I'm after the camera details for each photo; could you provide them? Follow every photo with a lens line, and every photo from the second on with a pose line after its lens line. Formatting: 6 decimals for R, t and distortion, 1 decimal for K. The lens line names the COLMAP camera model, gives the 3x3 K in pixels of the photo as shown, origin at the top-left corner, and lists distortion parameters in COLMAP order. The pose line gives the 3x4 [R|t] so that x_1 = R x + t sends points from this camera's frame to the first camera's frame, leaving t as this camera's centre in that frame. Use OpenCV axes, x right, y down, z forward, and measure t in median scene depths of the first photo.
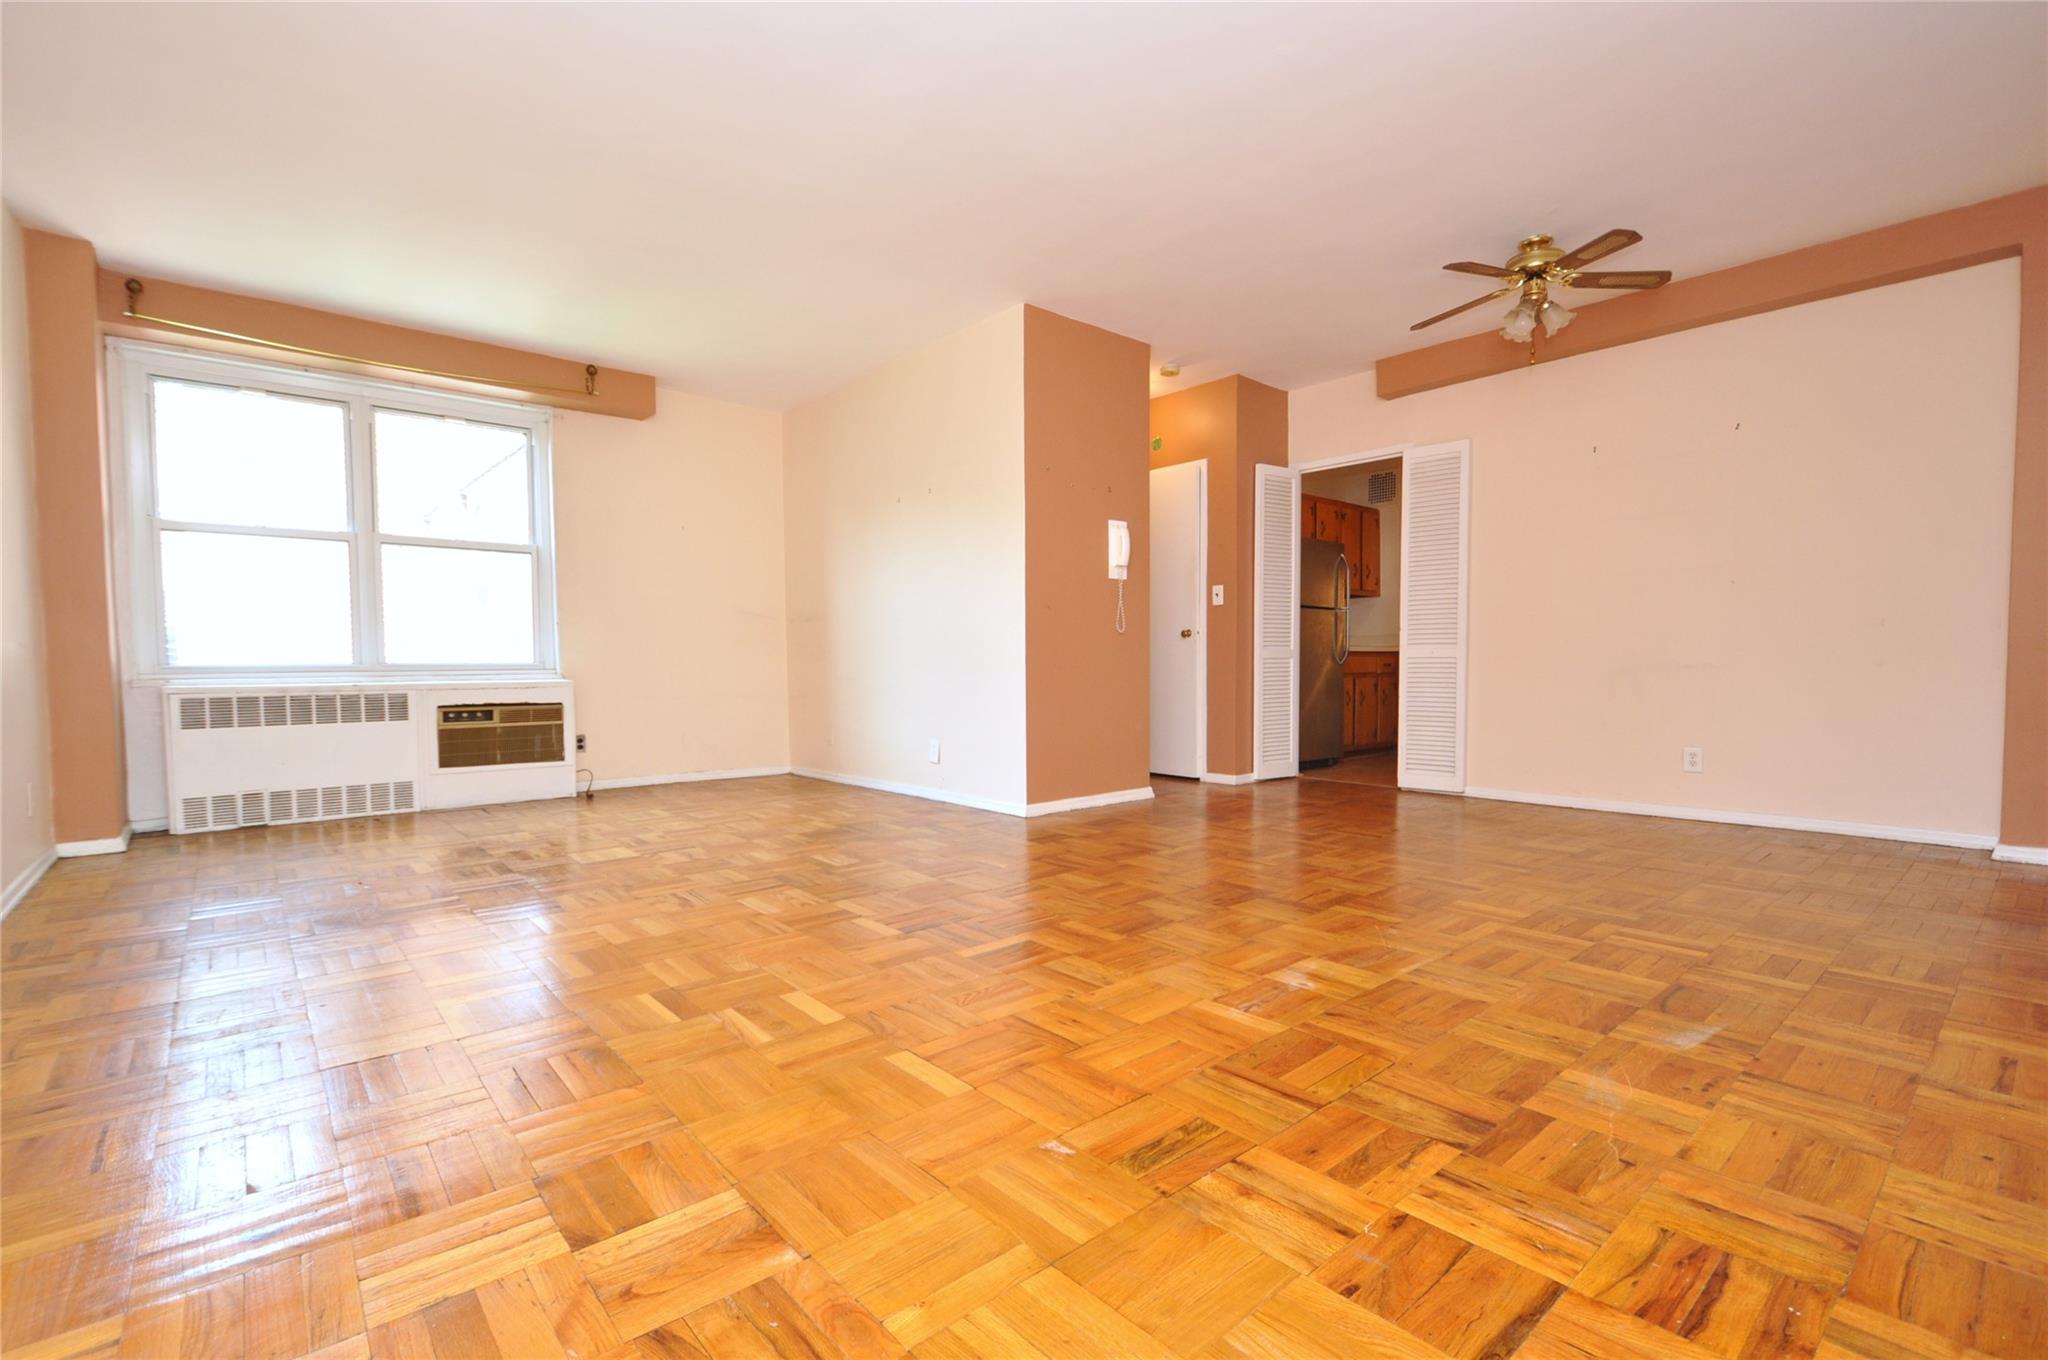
lens RADIAL K [[913.1, 0, 1023.3], [0, 913.1, 703.3], [0, 0, 1]] dist [0.012394, -0.009384]
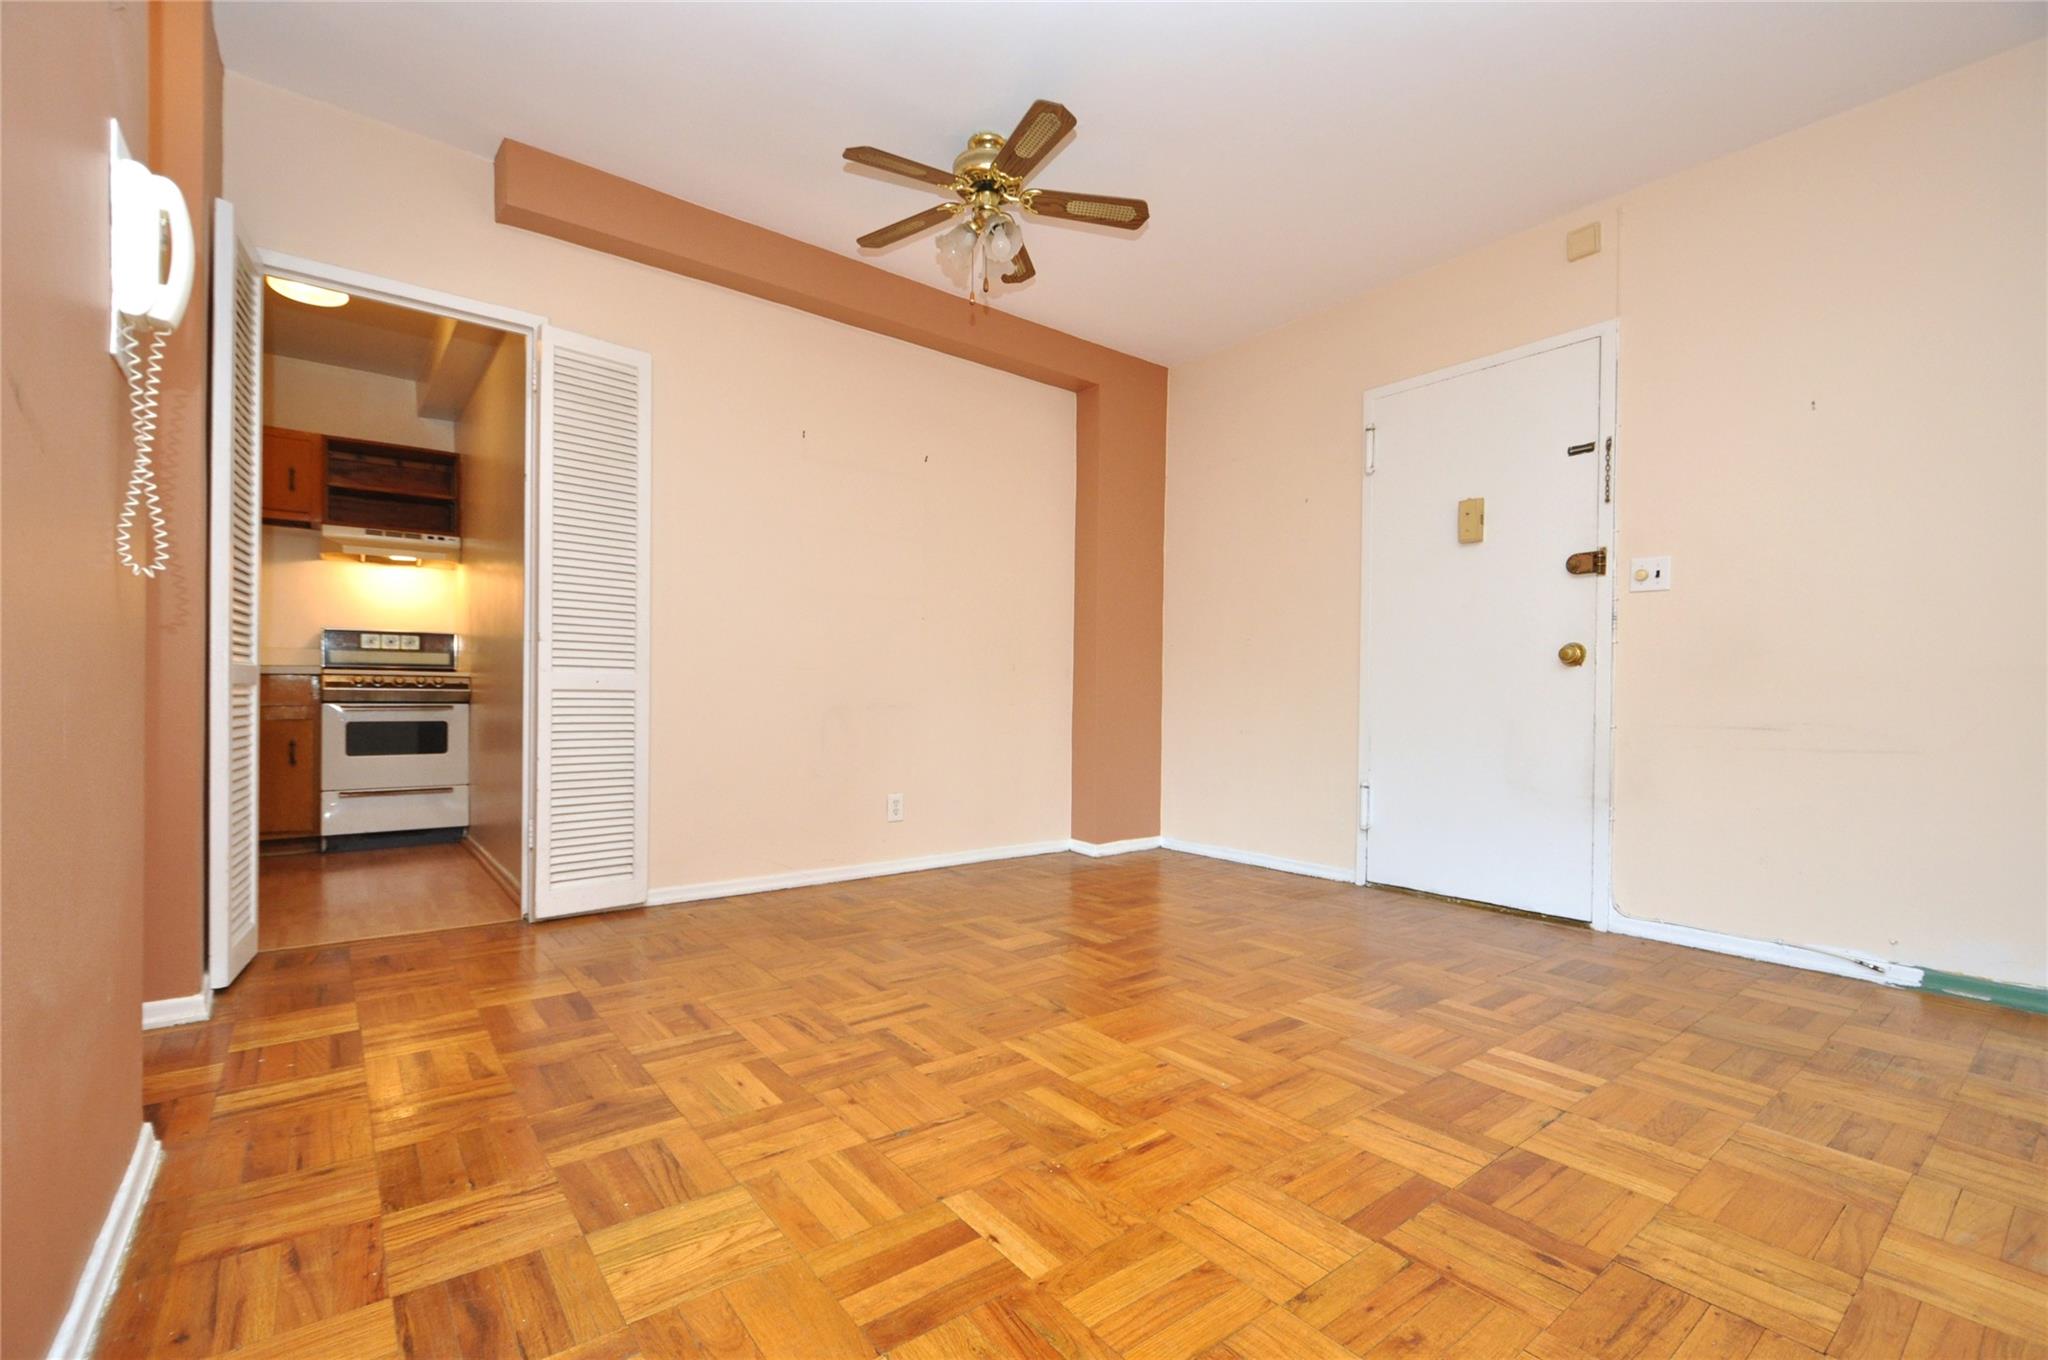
lens RADIAL K [[885.7, 0, 1018.1], [0, 885.7, 703.7], [0, 0, 1]] dist [0.012462, -0.007913]
pose [[0.048157, -0.000113, 0.998840, -0.129803], [0.032598, 0.999467, -0.001459, -0.032262], [-0.998308, 0.032631, 0.048135, 0.729426]]
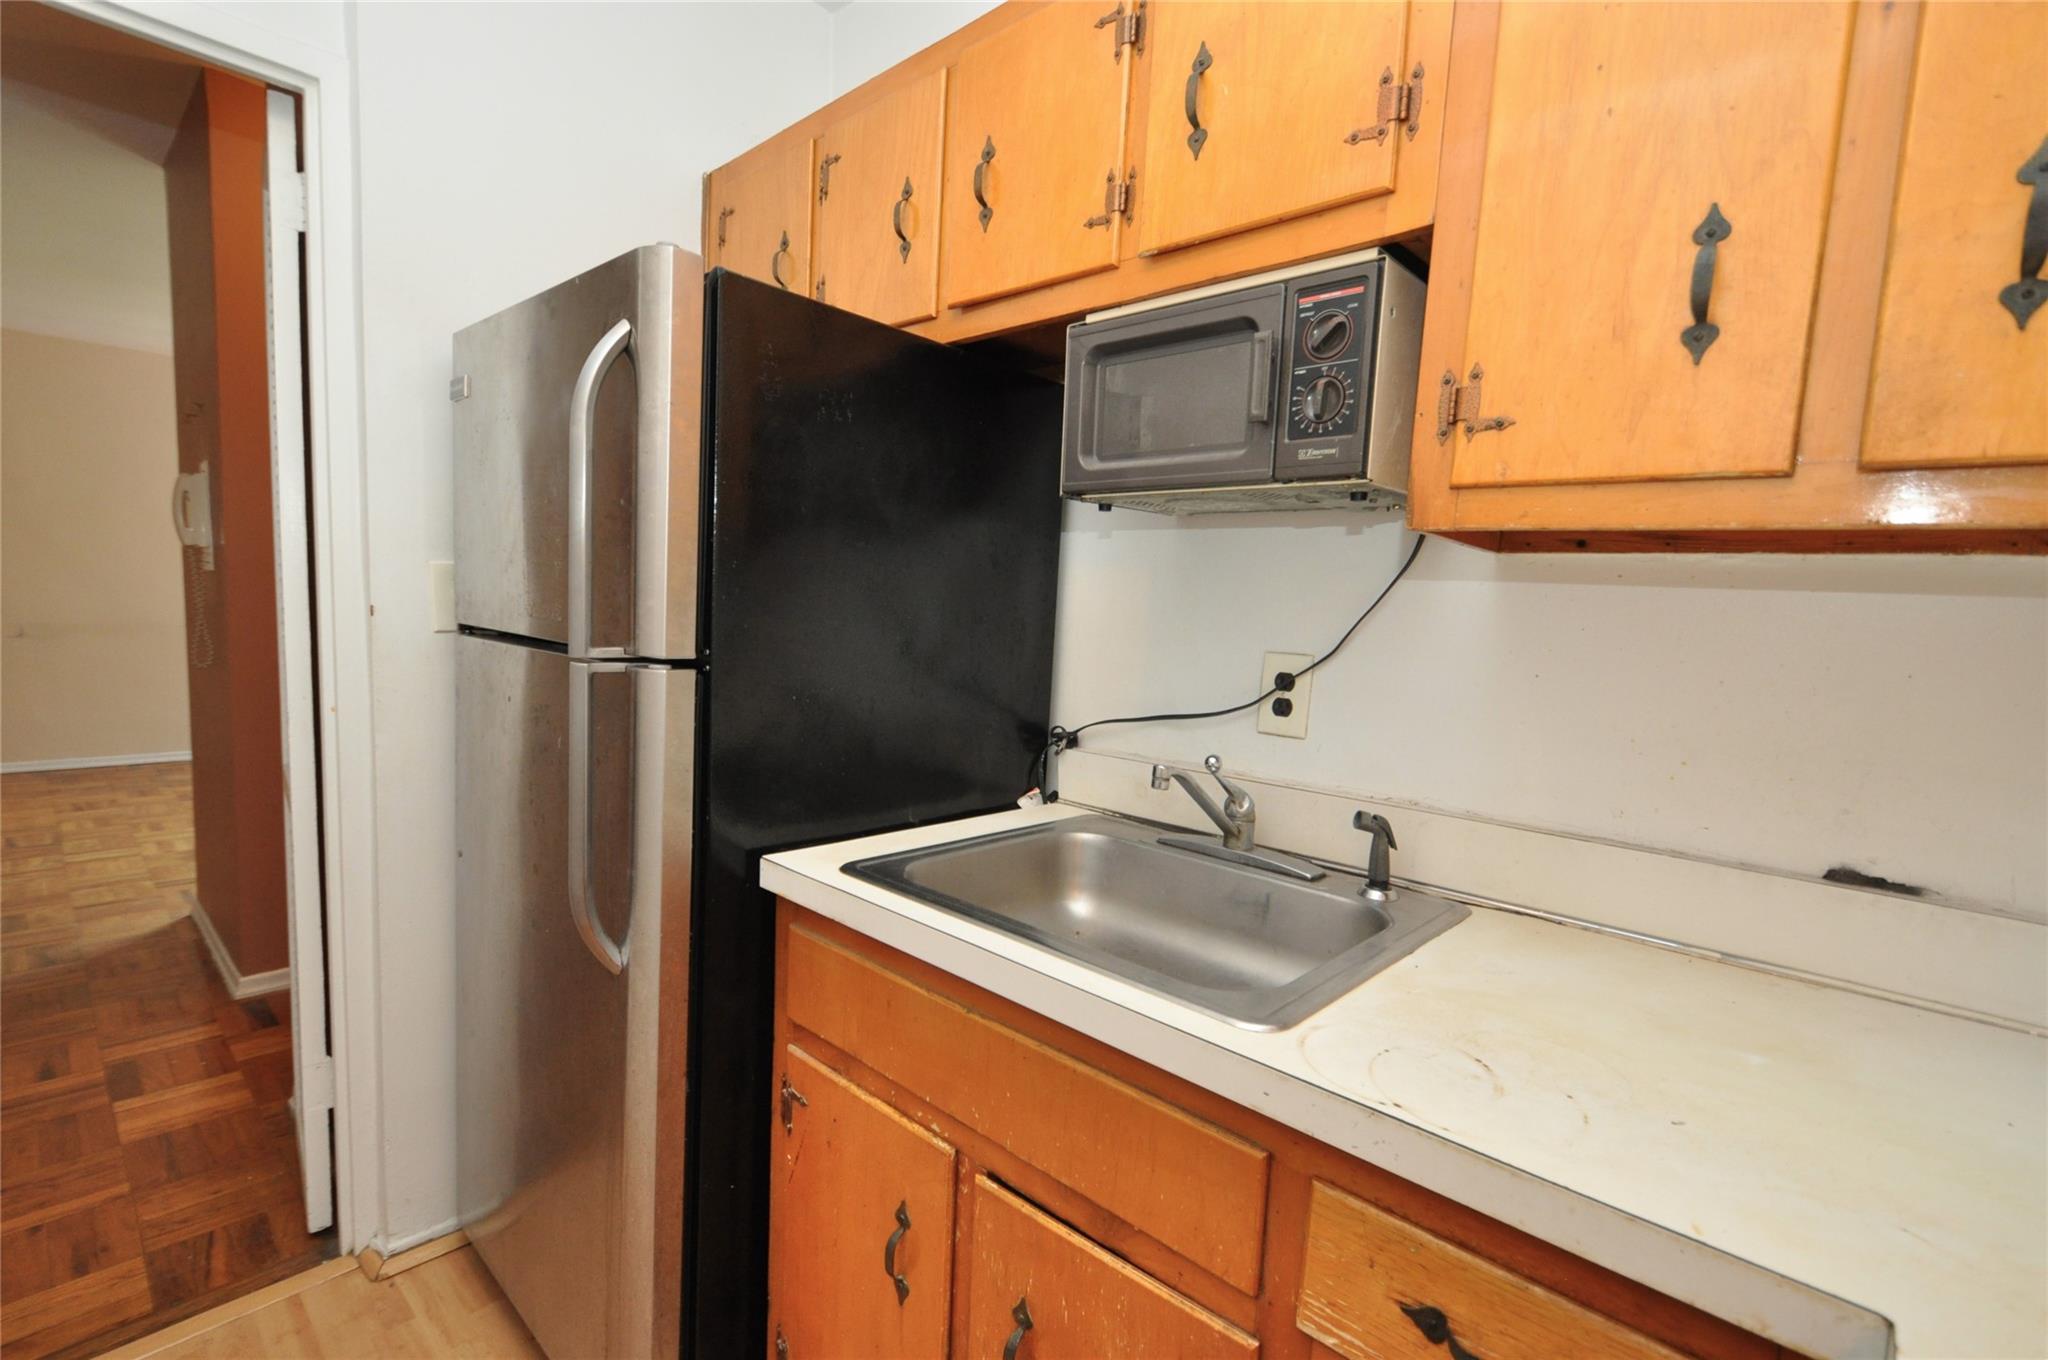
lens RADIAL K [[913.1, 0, 1023.3], [0, 913.1, 703.3], [0, 0, 1]] dist [0.012394, -0.009384]
pose [[0.117312, 0.114282, -0.986498, 0.693018], [-0.092194, 0.990320, 0.103761, -0.155050], [0.988806, 0.078777, 0.126713, 1.391695]]
